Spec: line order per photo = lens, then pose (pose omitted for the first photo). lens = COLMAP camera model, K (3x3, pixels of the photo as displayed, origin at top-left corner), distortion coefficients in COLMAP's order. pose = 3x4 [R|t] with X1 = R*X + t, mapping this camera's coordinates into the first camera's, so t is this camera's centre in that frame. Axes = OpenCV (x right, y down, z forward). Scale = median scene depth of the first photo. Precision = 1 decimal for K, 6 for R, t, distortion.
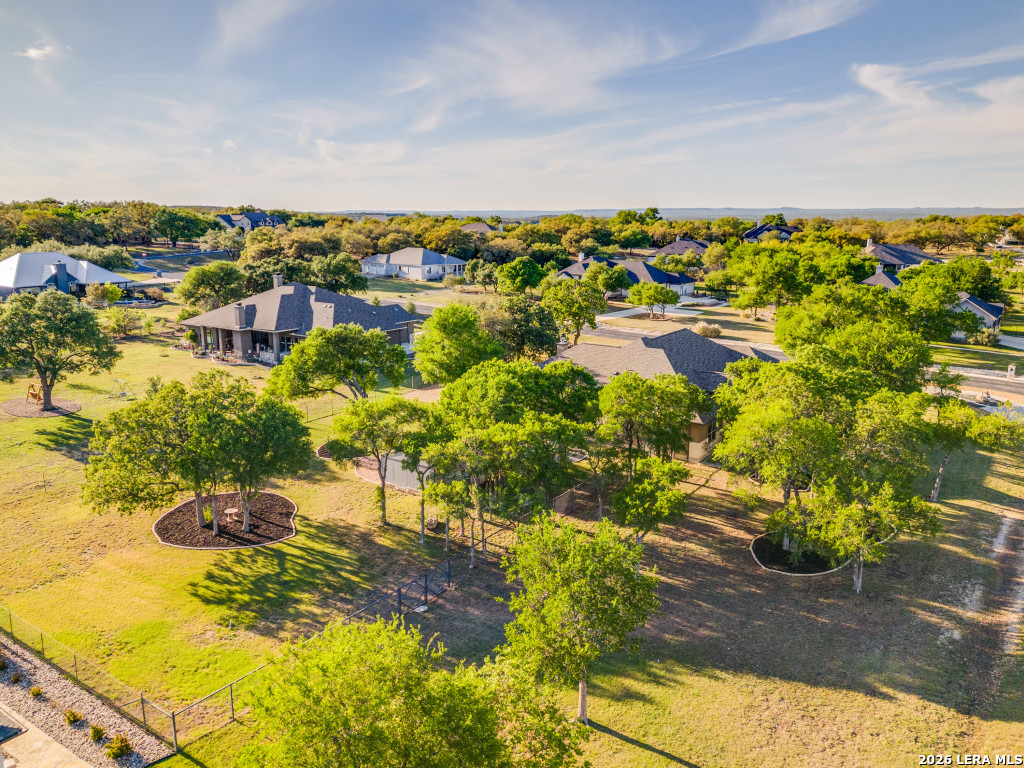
lens RADIAL K [[779.9, 0, 512.0], [0, 779.9, 384.0], [0, 0, 1]] dist [0.010061, 0.004129]
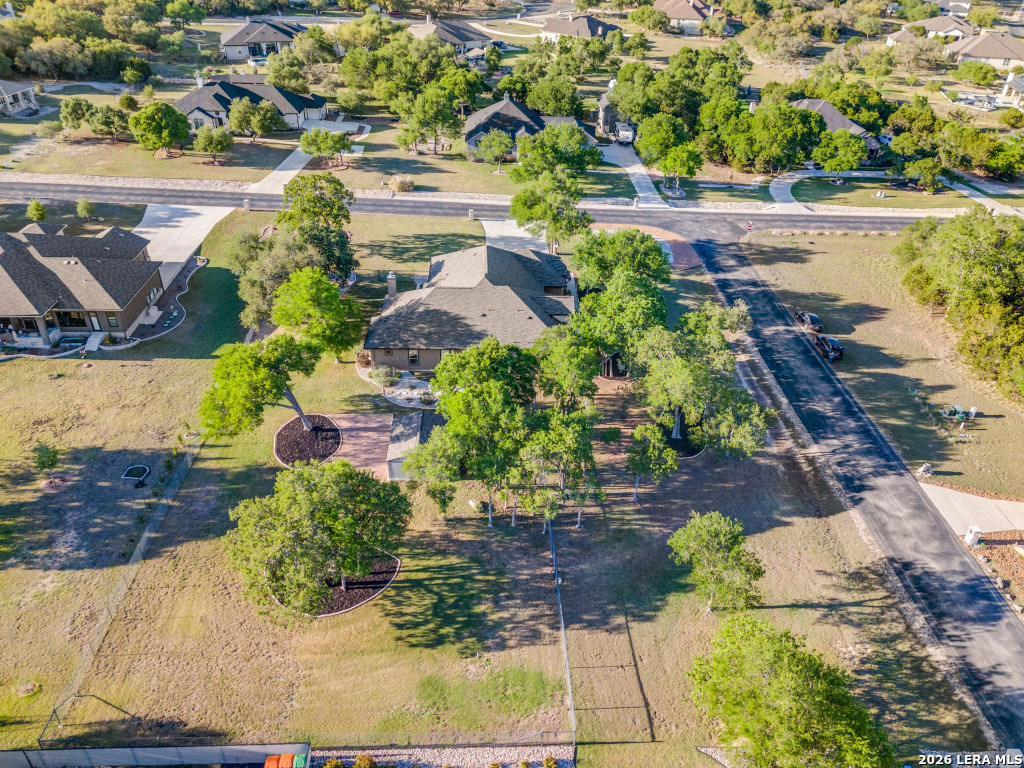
lens RADIAL K [[759.6, 0, 512.0], [0, 759.6, 384.0], [0, 0, 1]] dist [-0.003860, -0.000079]
pose [[0.788987, -0.315959, 0.526944, -0.847893], [0.099222, 0.911907, 0.398221, -0.657714], [-0.606345, -0.261907, 0.750833, 0.053435]]
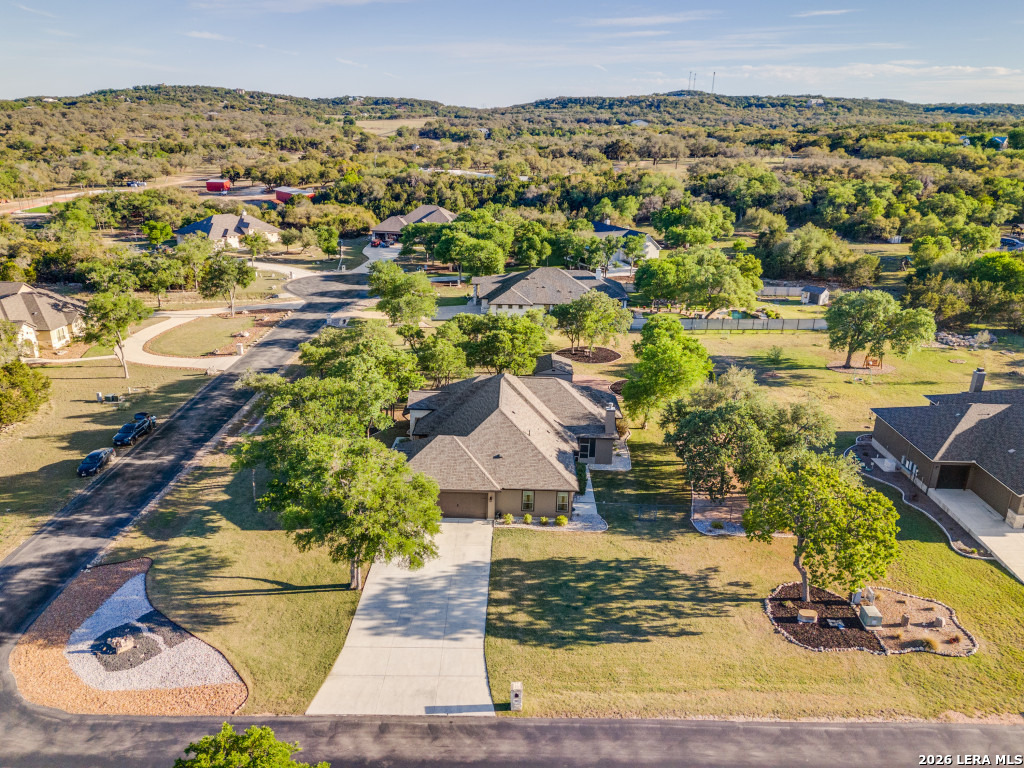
lens RADIAL K [[779.9, 0, 512.0], [0, 779.9, 384.0], [0, 0, 1]] dist [0.010061, 0.004129]
pose [[-0.821974, 0.168749, -0.543951, 1.492183], [-0.132960, 0.871845, 0.471389, -1.079280], [0.553787, 0.459794, -0.694197, 3.359796]]
